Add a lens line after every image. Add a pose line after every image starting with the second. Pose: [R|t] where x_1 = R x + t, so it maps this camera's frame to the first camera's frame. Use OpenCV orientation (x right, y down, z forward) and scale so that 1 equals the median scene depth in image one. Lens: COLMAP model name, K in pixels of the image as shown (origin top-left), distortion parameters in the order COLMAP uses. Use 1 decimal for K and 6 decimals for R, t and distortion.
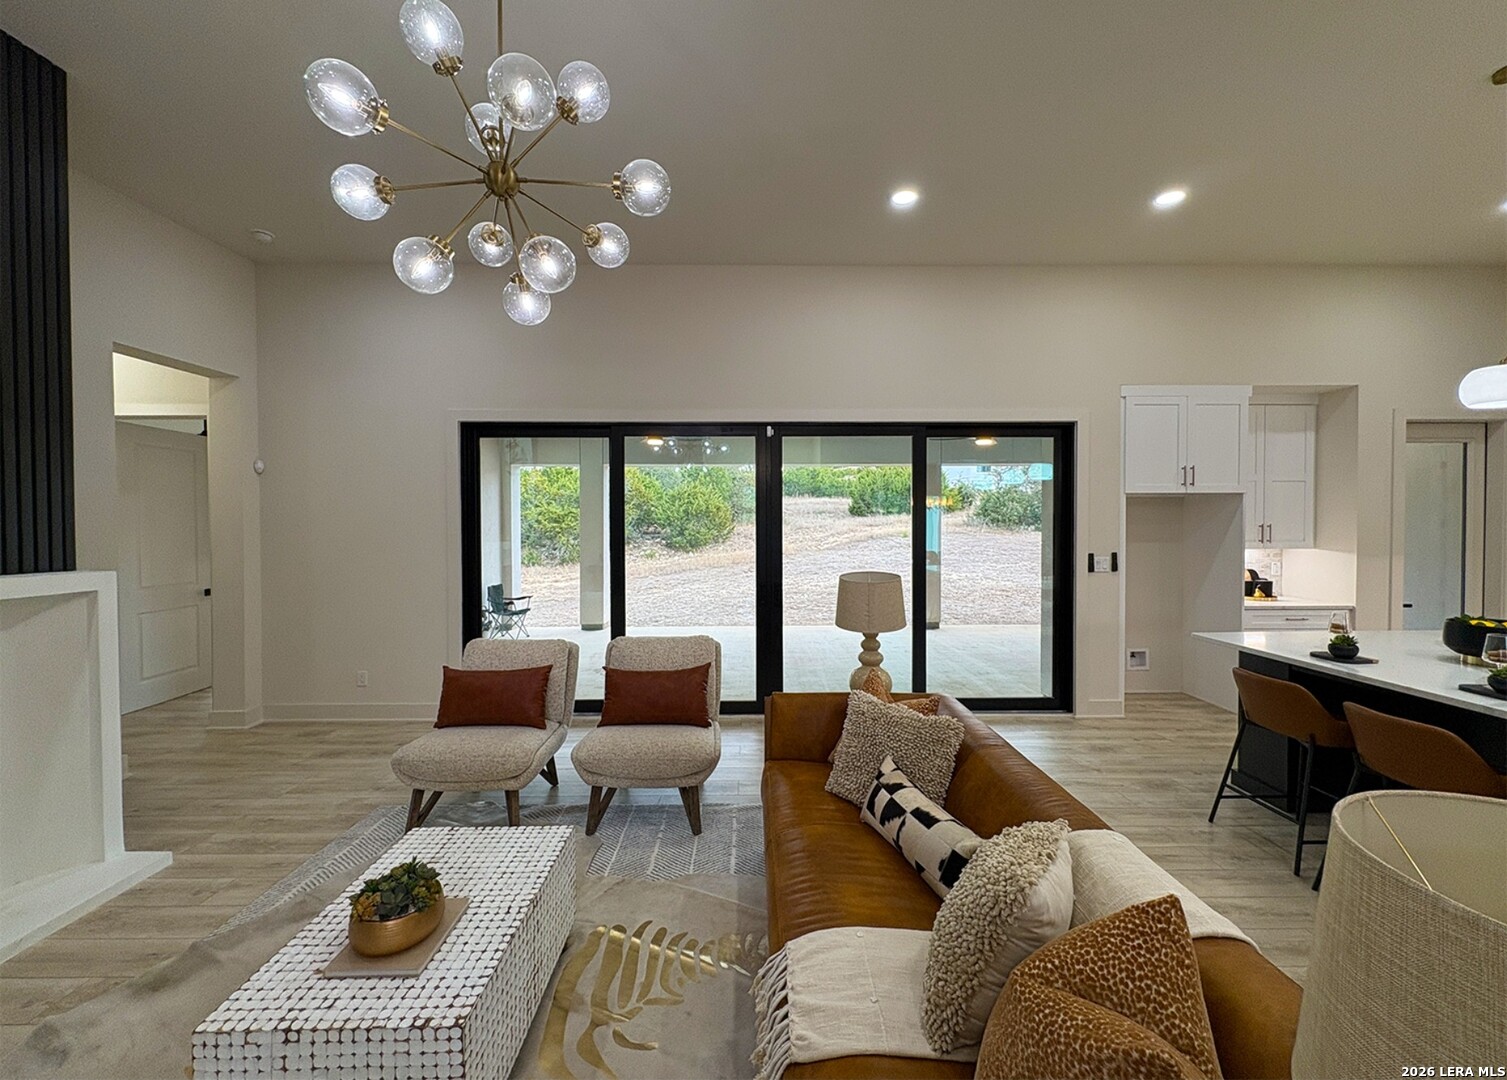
lens RADIAL K [[597.7, 0, 752.0], [0, 597.7, 533.7], [0, 0, 1]] dist [0.003646, 0.000173]
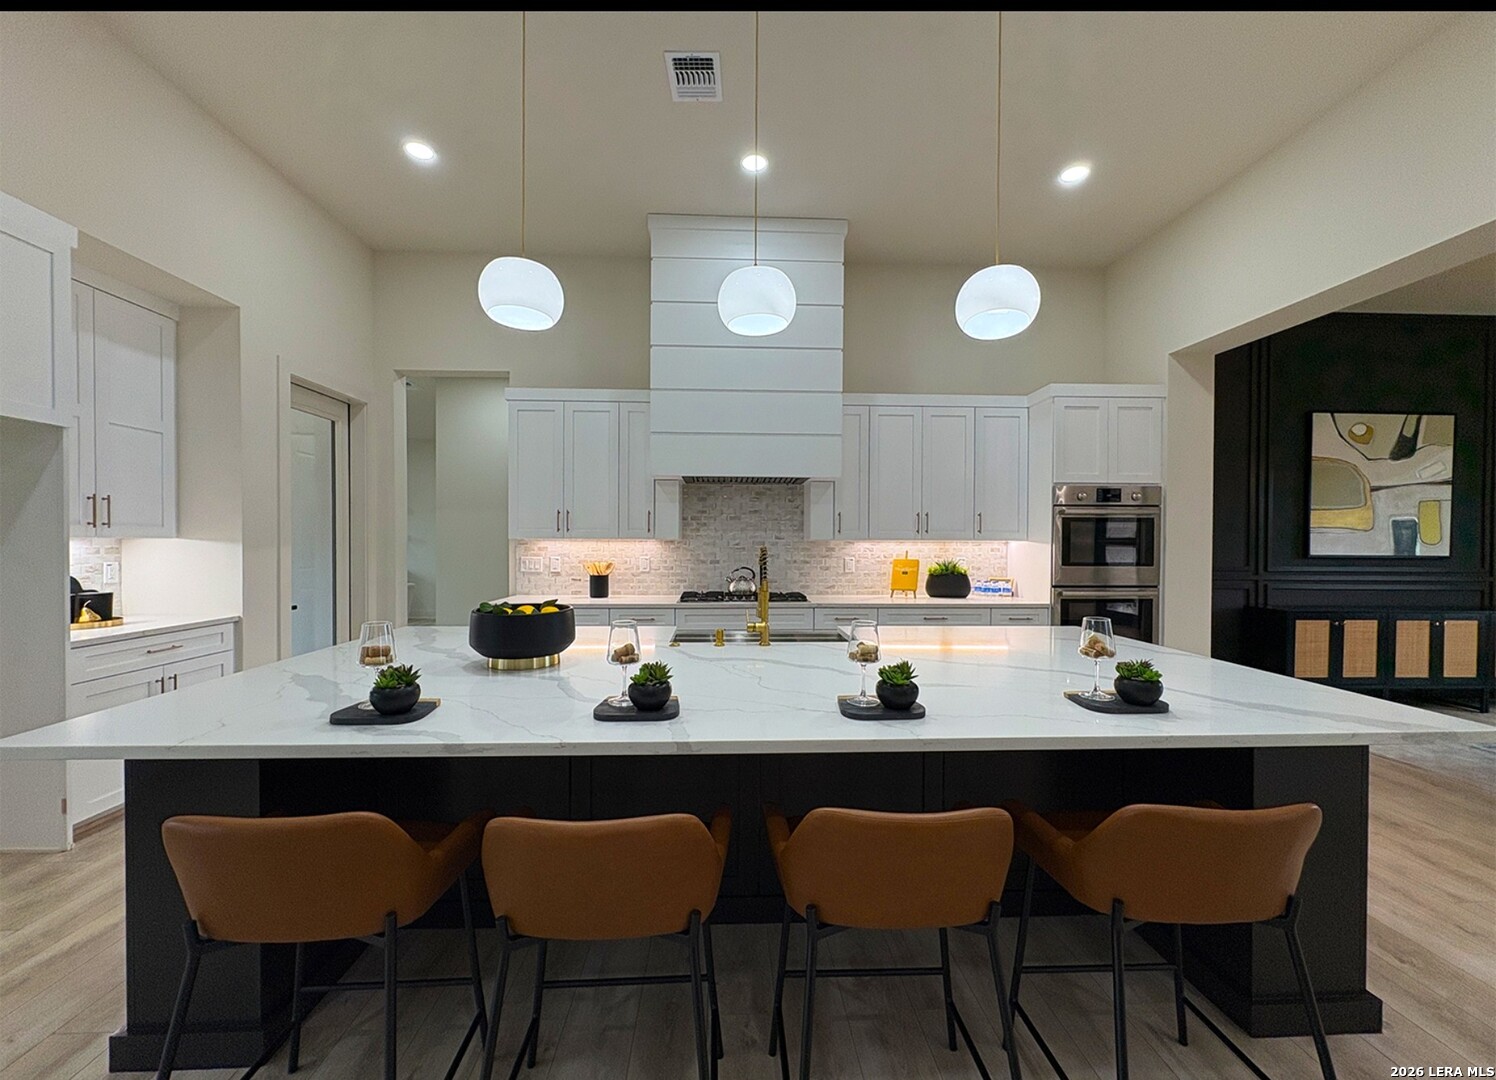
lens RADIAL K [[592.2, 0, 749.2], [0, 592.2, 548.7], [0, 0, 1]] dist [0.001846, -0.000489]
pose [[-0.037269, -0.010766, 0.999247, 0.268143], [0.011075, 0.999876, 0.011185, 0.037681], [-0.999244, 0.011484, -0.037145, 0.406678]]
